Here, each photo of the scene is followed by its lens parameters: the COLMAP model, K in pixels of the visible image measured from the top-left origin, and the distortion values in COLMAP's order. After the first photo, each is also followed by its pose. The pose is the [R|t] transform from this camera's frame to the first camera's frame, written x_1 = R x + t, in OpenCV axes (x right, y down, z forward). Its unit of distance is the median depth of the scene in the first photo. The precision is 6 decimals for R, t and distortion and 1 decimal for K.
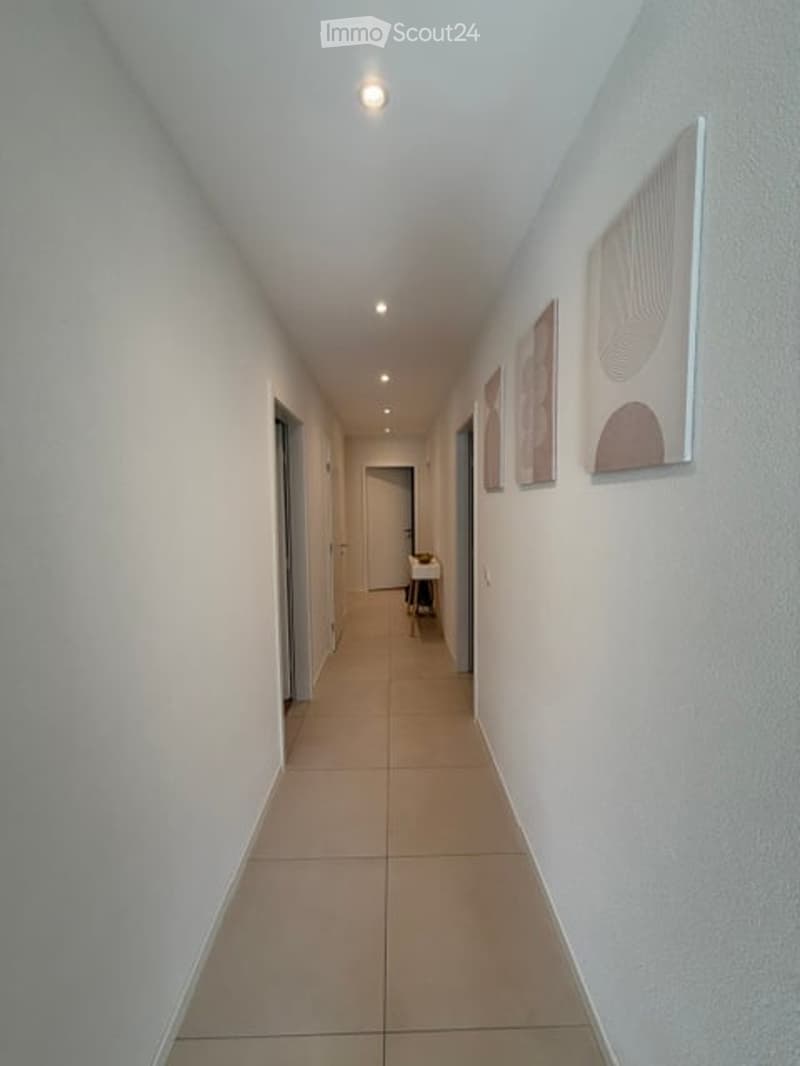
lens RADIAL K [[427.9, 0, 400.4], [0, 427.9, 532.1], [0, 0, 1]] dist [0.001999, 0.000080]
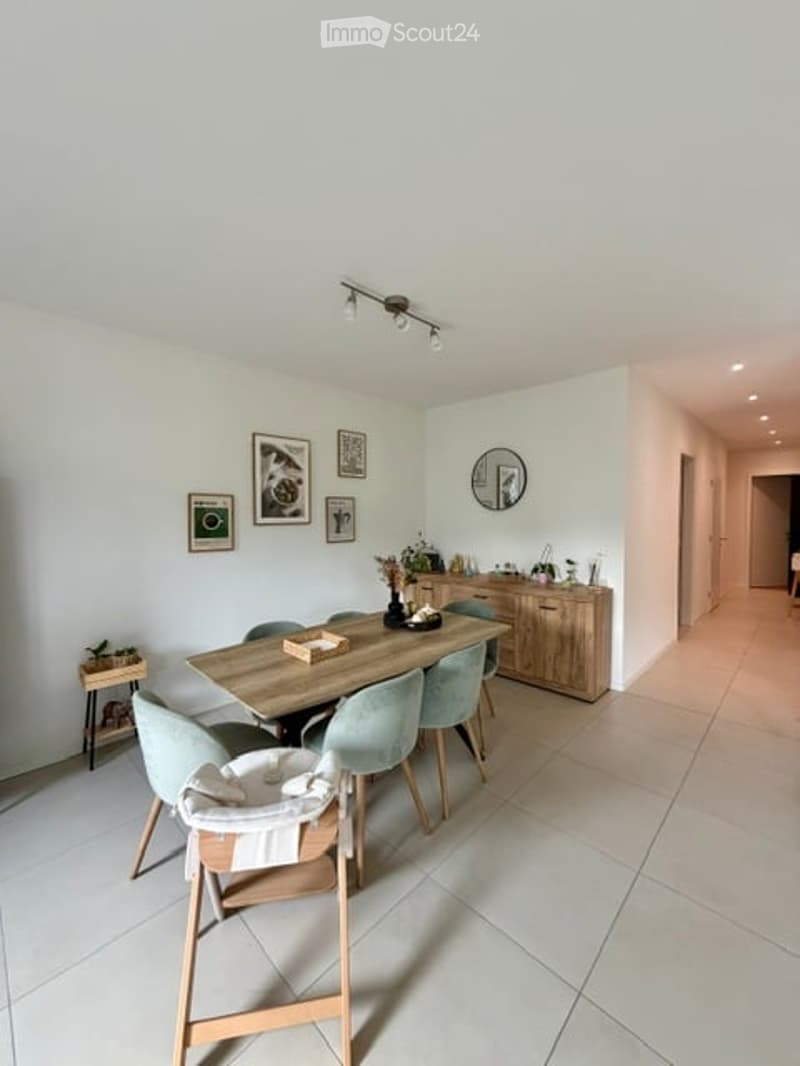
lens RADIAL K [[427.9, 0, 399.5], [0, 427.9, 529.1], [0, 0, 1]] dist [0.001999, 0.000080]
pose [[0.704950, 0.040162, -0.708119, 0.125640], [-0.055780, 0.998442, 0.001099, 0.070081], [0.707060, 0.038724, 0.706092, -0.811633]]
